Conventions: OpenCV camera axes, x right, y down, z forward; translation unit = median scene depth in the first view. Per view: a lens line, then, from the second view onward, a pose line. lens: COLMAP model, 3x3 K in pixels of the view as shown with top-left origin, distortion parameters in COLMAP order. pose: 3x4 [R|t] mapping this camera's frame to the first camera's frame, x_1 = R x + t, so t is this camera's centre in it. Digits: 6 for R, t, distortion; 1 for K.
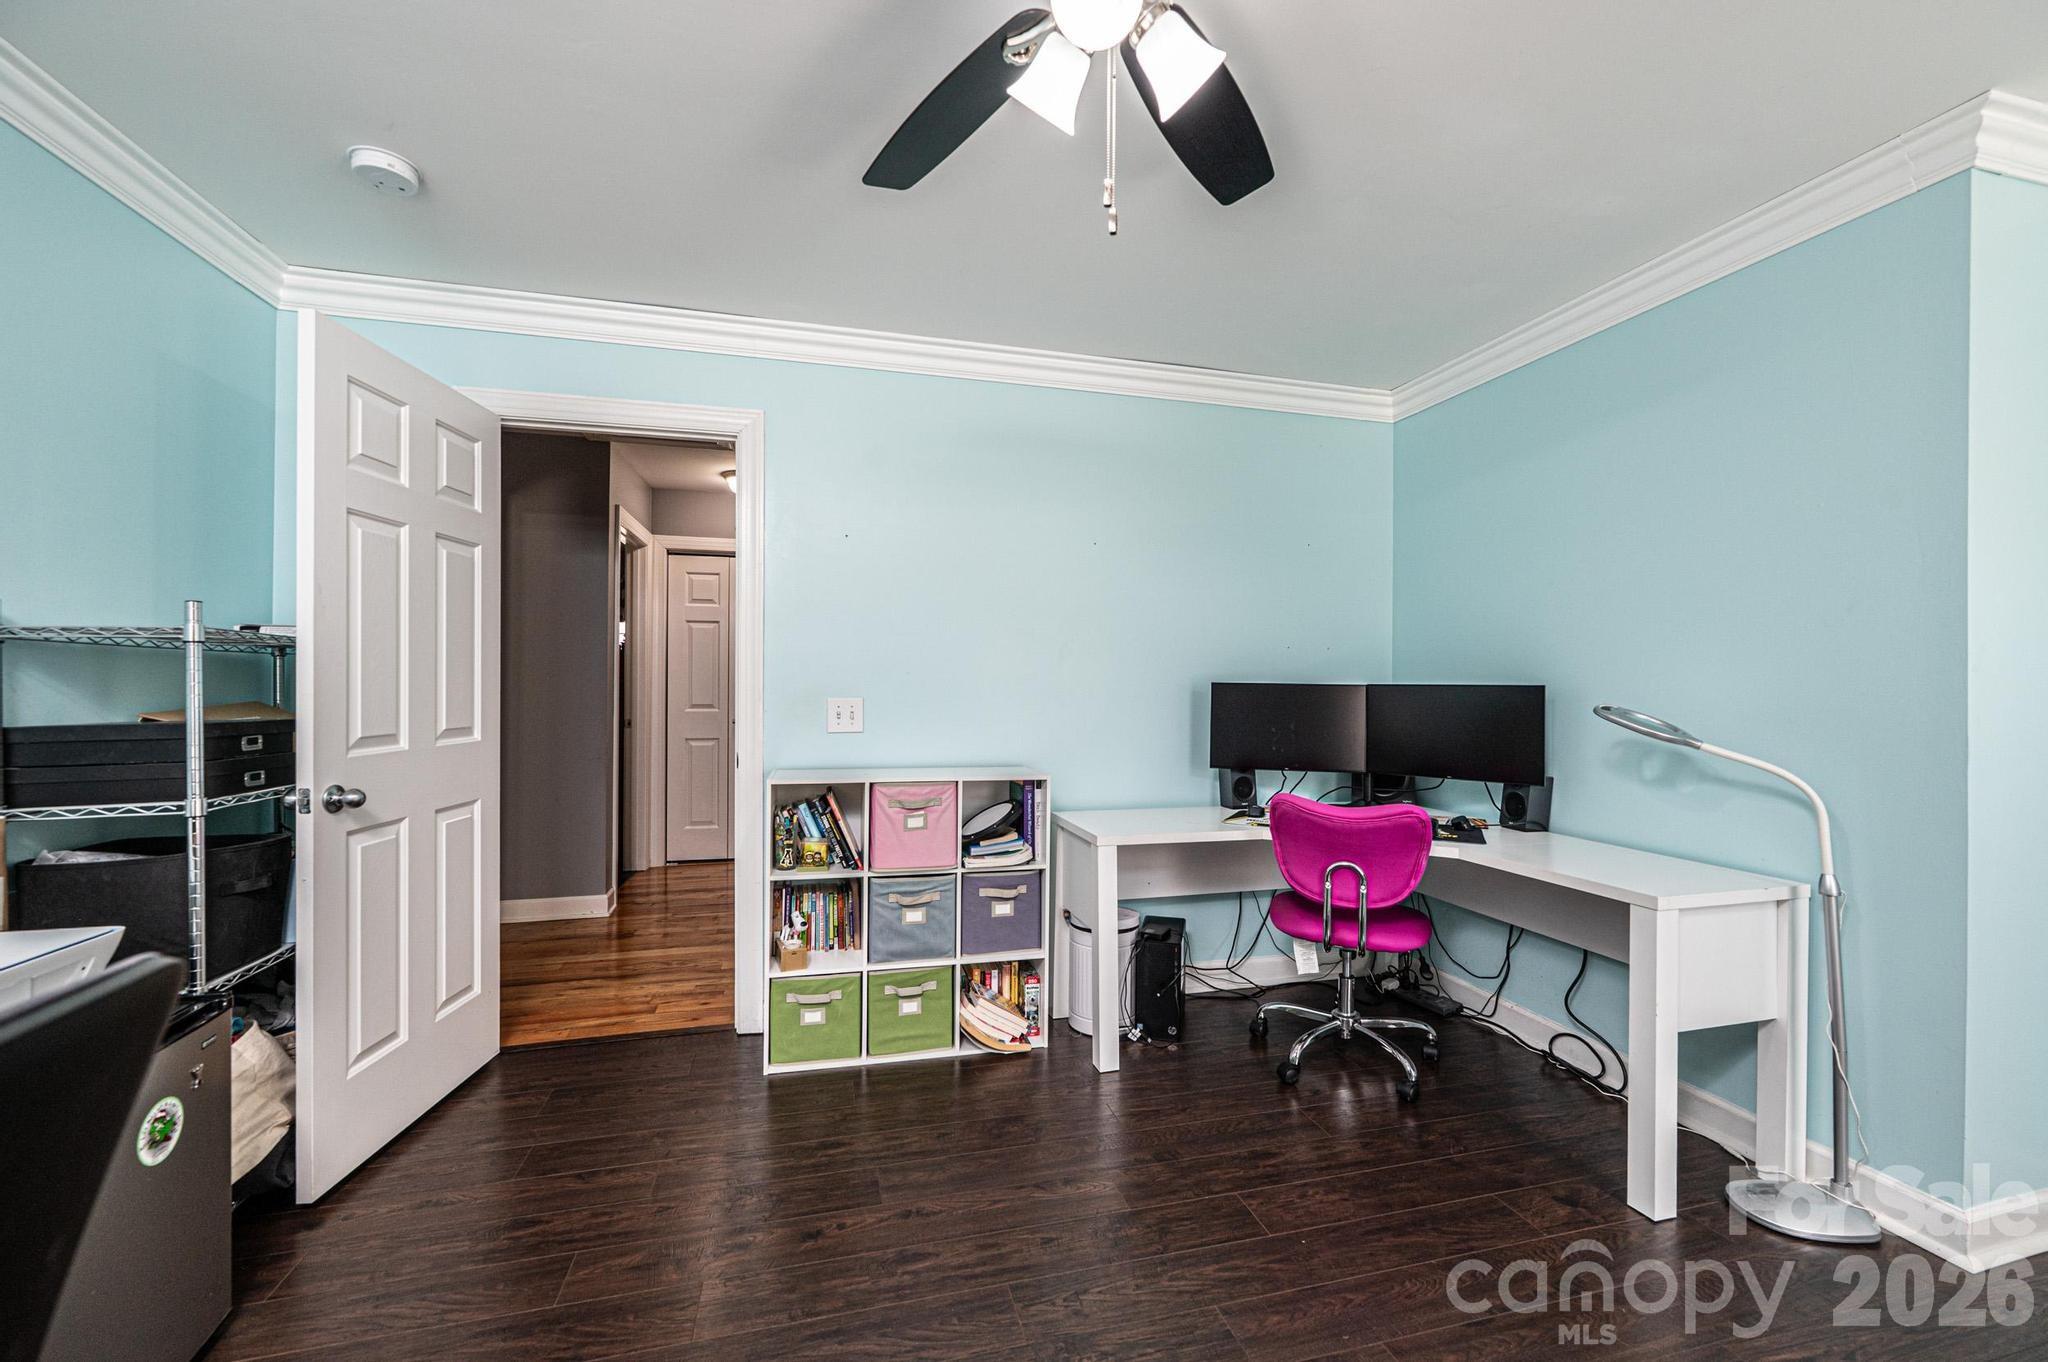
lens RADIAL K [[815.0, 0, 1025.8], [0, 815.0, 689.1], [0, 0, 1]] dist [-0.000281, 0.000181]
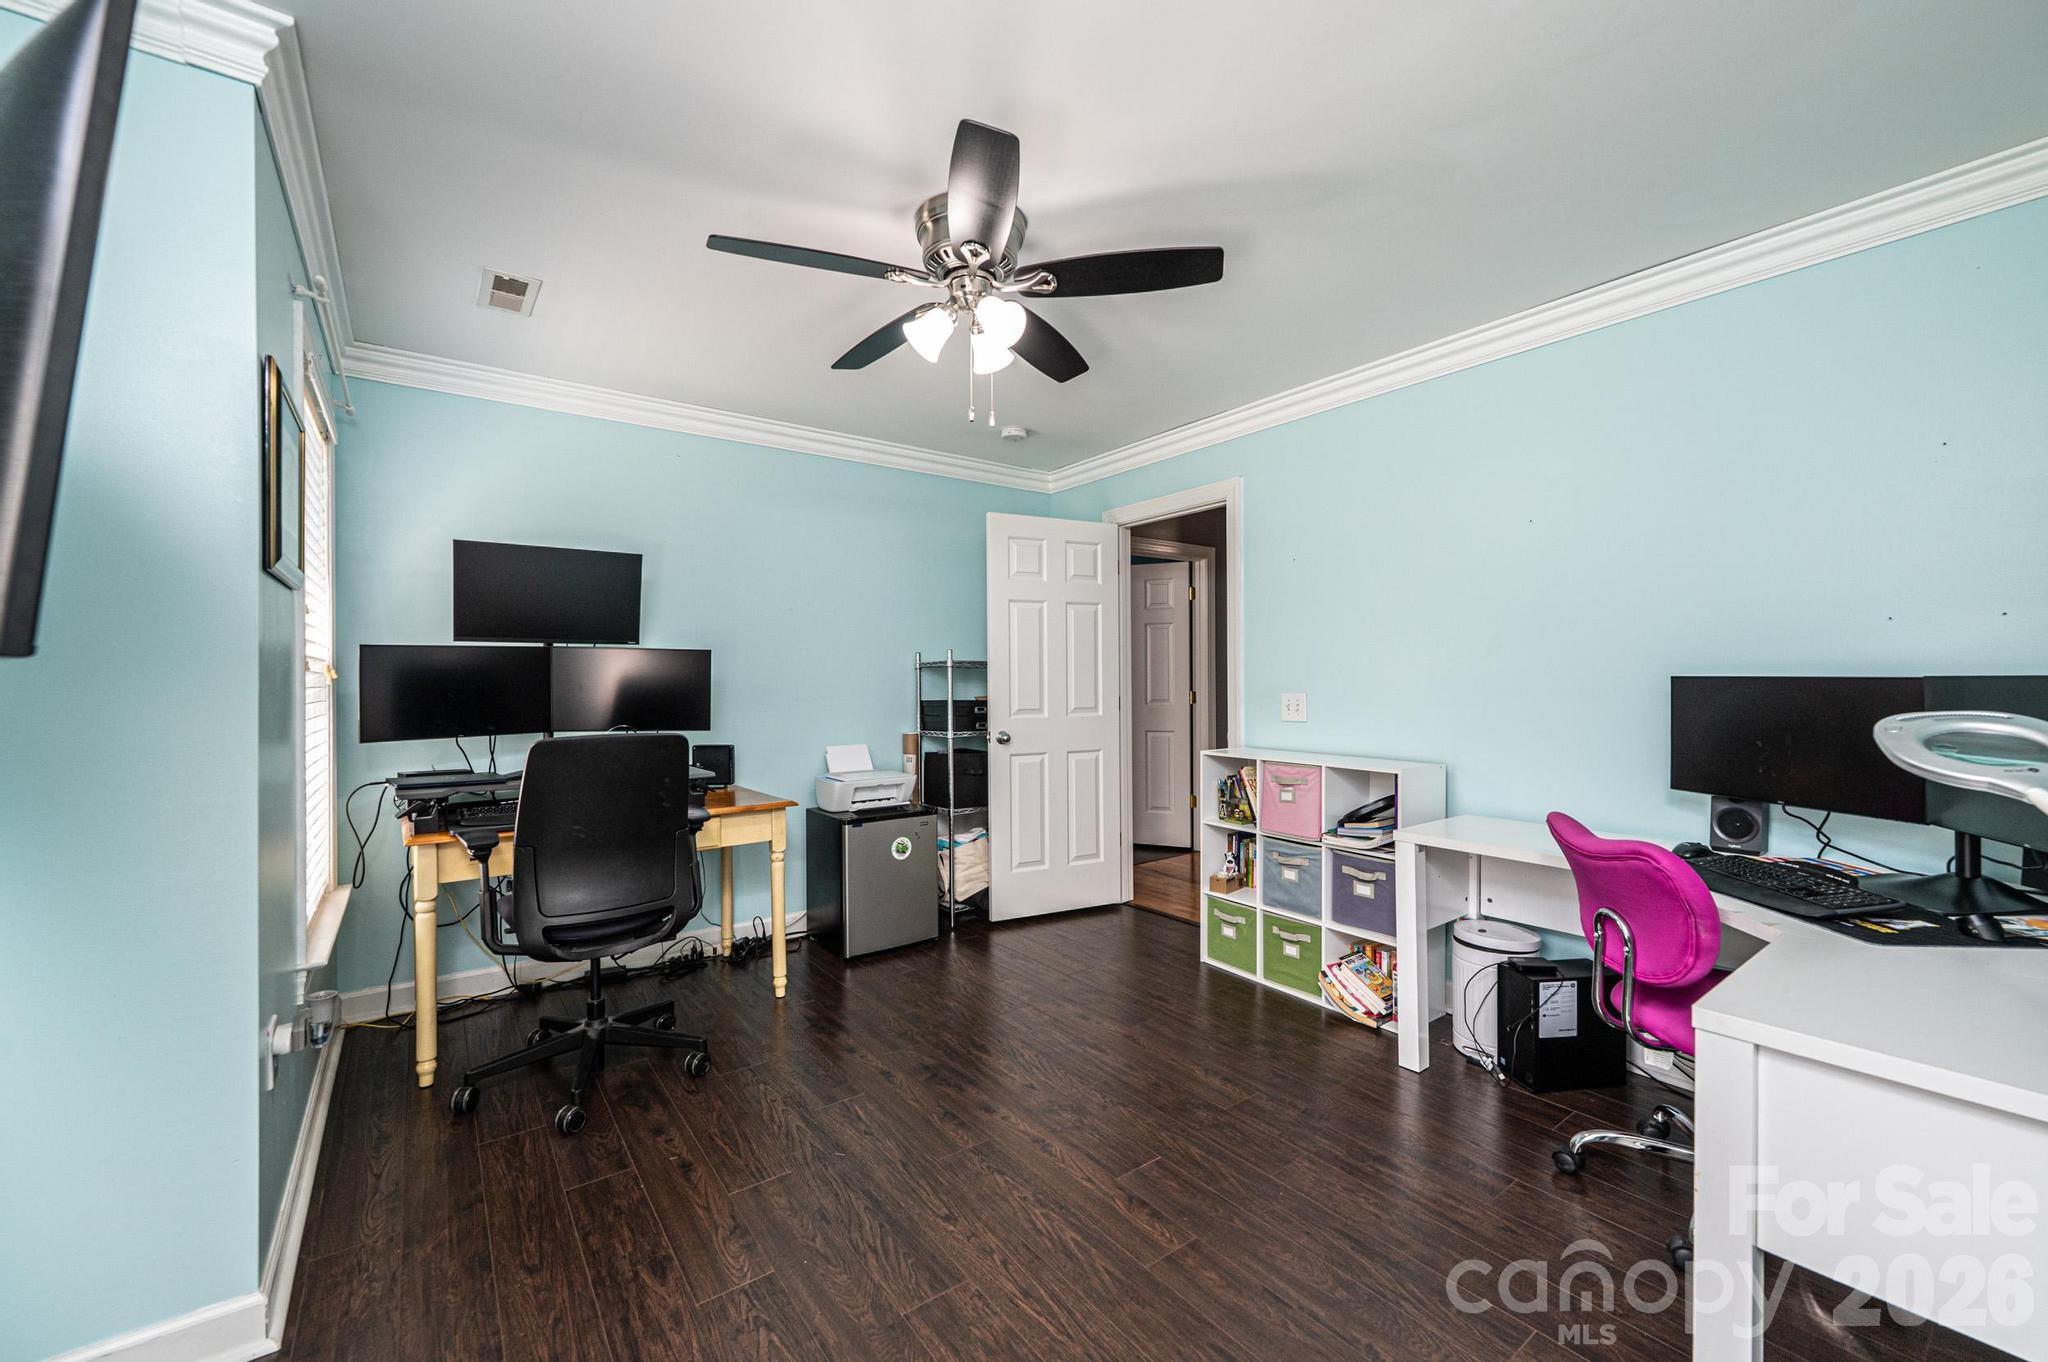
lens RADIAL K [[815.0, 0, 1025.2], [0, 815.0, 680.7], [0, 0, 1]] dist [-0.000281, 0.000181]
pose [[0.374136, -0.006298, -0.927352, 0.849754], [0.001721, 0.999980, -0.006097, -0.001254], [0.927372, 0.000685, 0.374140, 0.189316]]
